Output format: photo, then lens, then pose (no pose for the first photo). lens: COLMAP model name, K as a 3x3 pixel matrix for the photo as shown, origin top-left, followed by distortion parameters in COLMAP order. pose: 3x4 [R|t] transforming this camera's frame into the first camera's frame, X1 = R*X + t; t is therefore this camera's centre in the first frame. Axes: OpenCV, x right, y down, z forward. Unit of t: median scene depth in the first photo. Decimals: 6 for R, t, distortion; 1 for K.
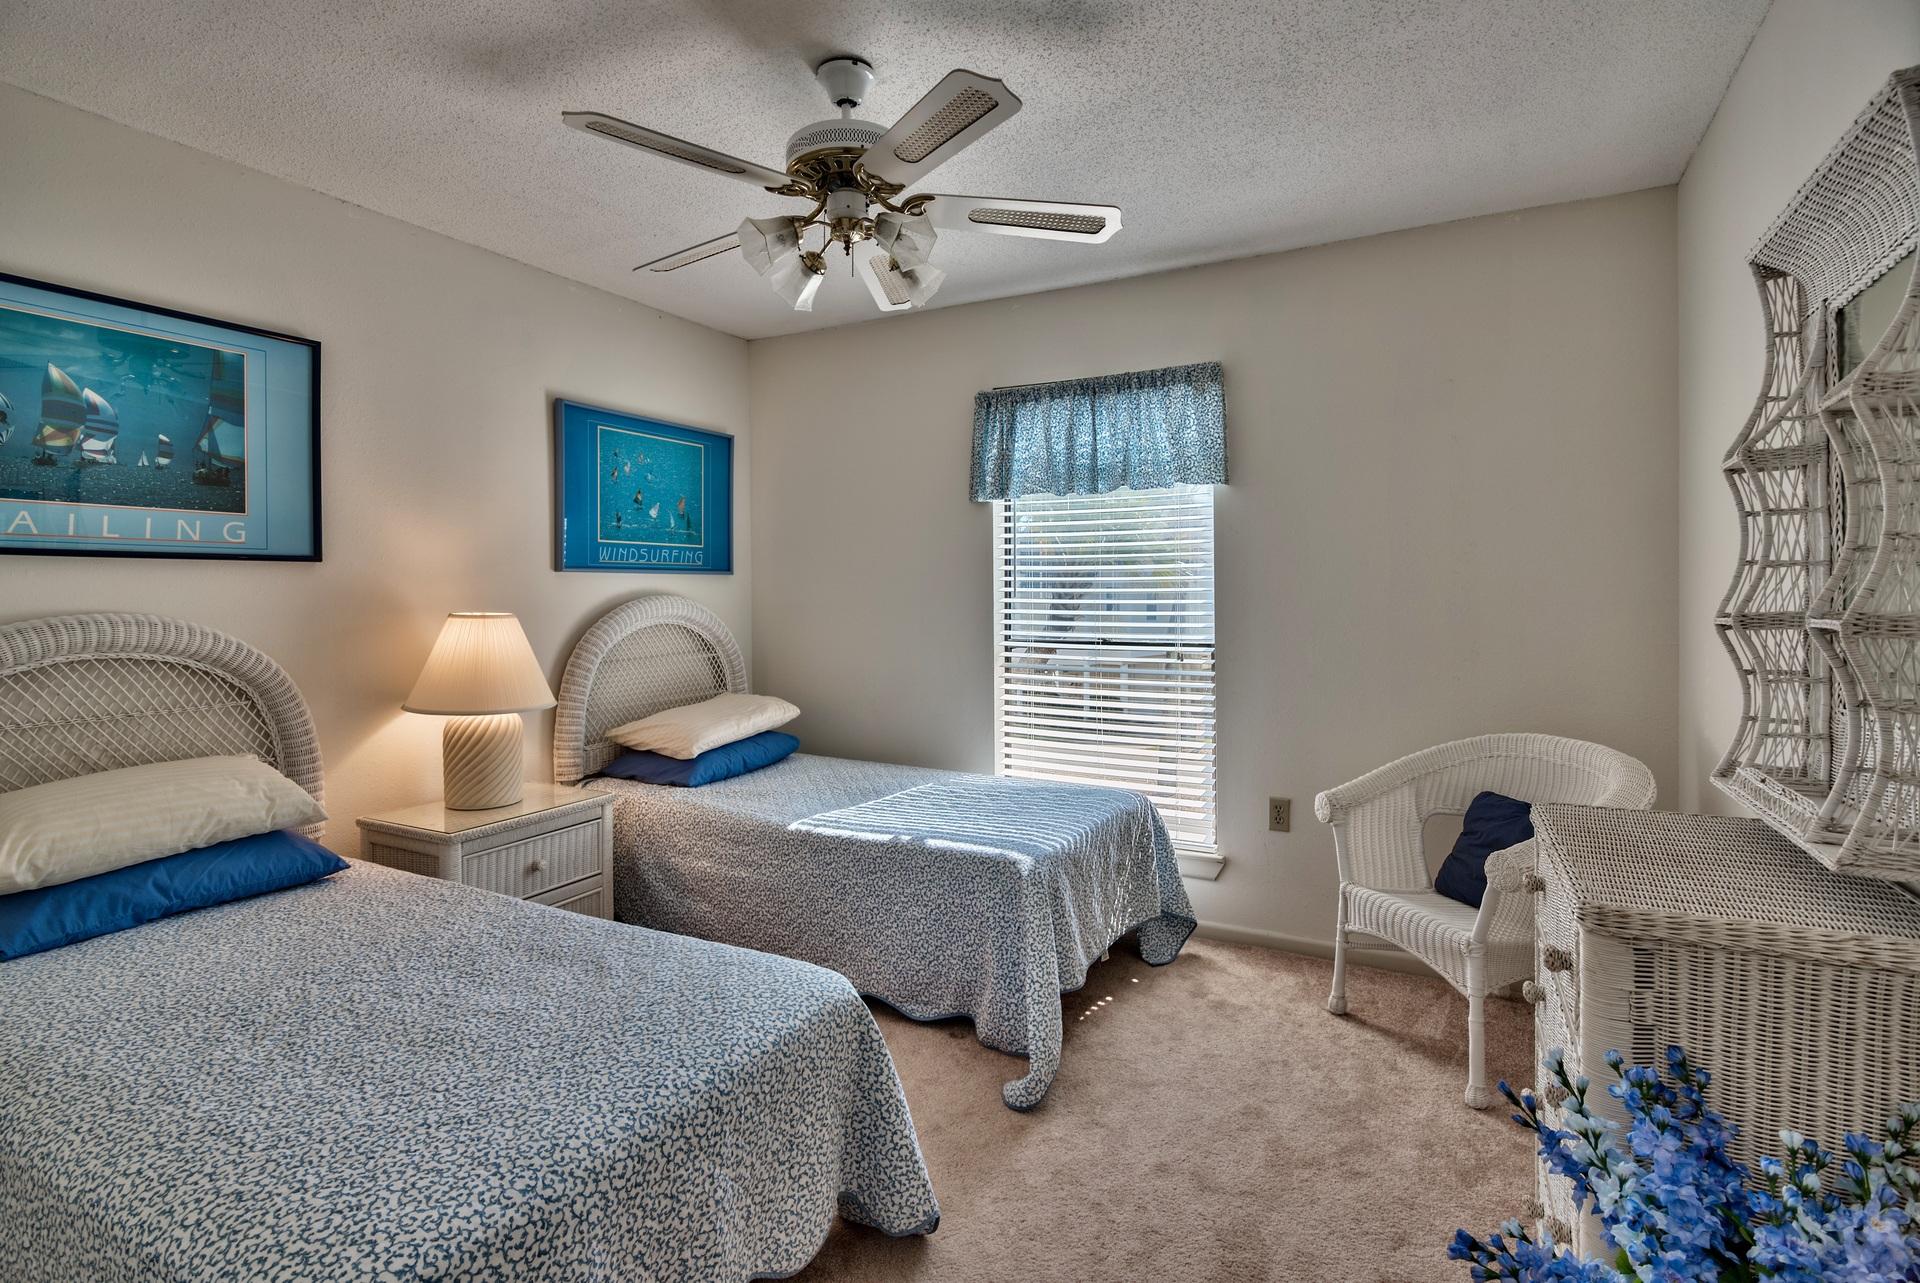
lens RADIAL K [[933.7, 0, 969.3], [0, 933.7, 598.7], [0, 0, 1]] dist [-0.005151, 0.001033]
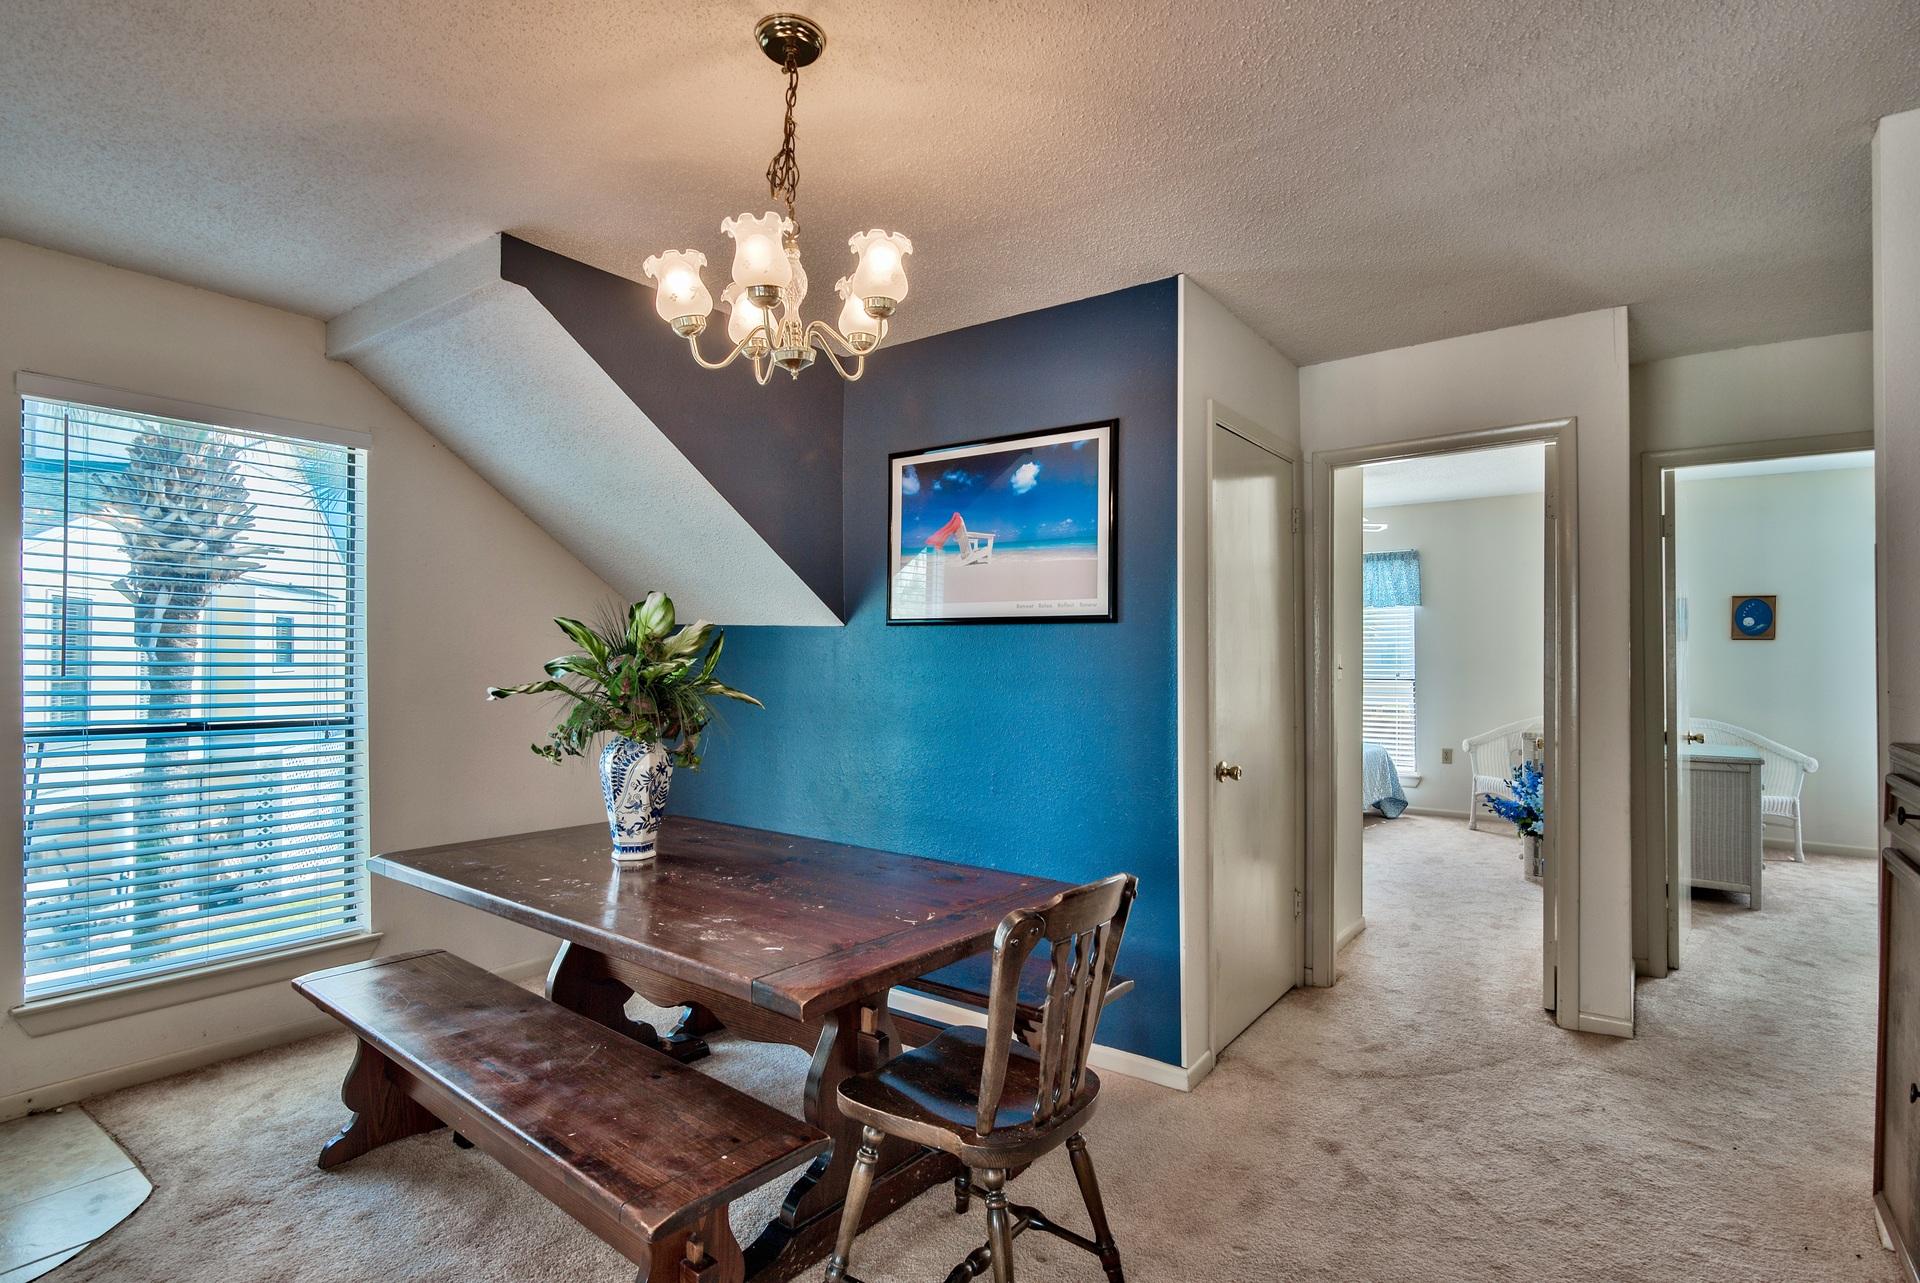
lens RADIAL K [[933.7, 0, 997.4], [0, 933.7, 642.0], [0, 0, 1]] dist [-0.005151, 0.001033]
pose [[0.992336, 0.002131, -0.123553, -0.442995], [-0.003686, 0.999917, -0.012353, -0.008747], [0.123517, 0.012714, 0.992261, -1.300993]]
